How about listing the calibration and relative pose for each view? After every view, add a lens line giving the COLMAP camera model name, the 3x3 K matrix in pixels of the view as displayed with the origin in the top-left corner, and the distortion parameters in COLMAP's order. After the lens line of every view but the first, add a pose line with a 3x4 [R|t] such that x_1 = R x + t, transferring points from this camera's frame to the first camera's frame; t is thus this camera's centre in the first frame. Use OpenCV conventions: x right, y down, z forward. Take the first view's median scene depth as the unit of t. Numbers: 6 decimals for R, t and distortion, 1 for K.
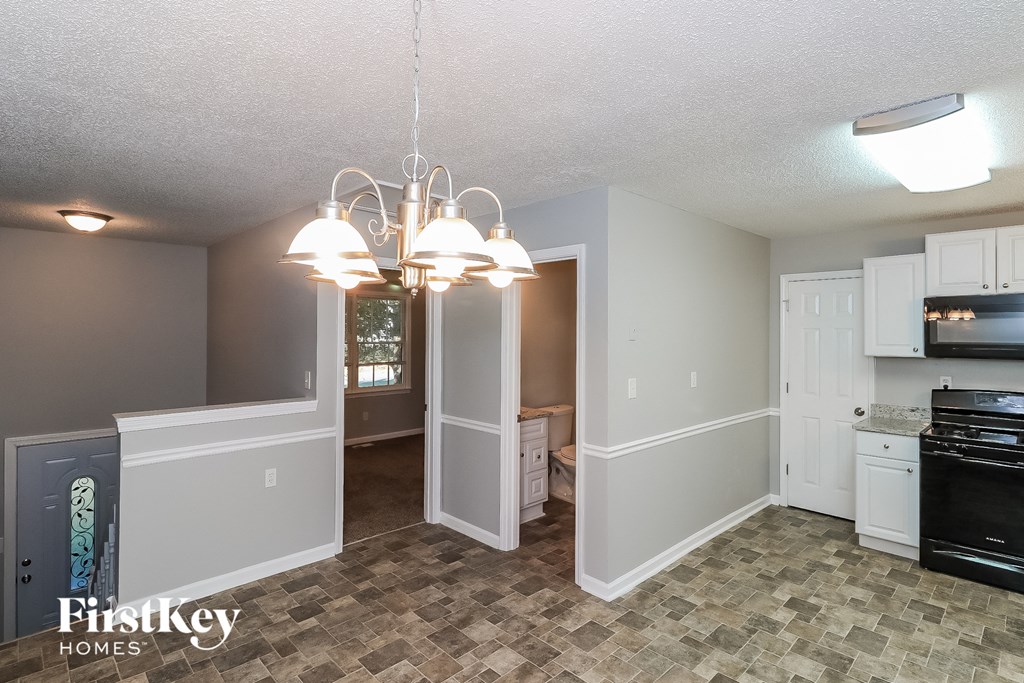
lens RADIAL K [[515.5, 0, 509.4], [0, 515.5, 343.6], [0, 0, 1]] dist [0.003632, -0.011582]
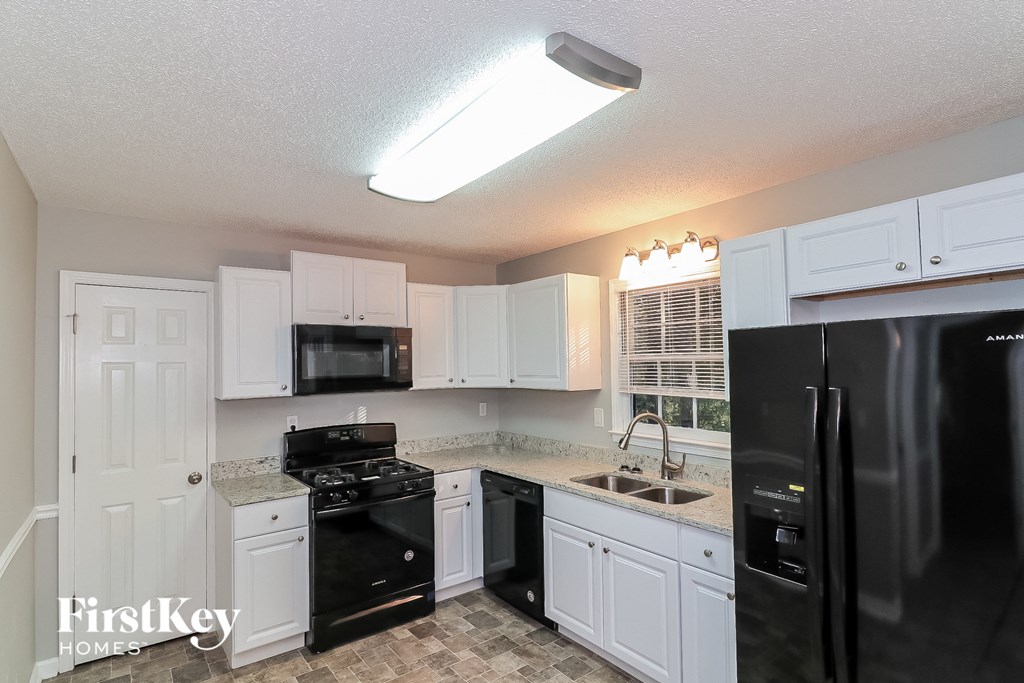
lens RADIAL K [[515.5, 0, 509.4], [0, 515.5, 343.6], [0, 0, 1]] dist [0.003632, -0.011582]
pose [[0.098833, 0.032150, 0.994585, 0.004444], [0.037130, 0.998663, -0.035972, -0.013669], [-0.994411, 0.040484, 0.097507, 0.523885]]
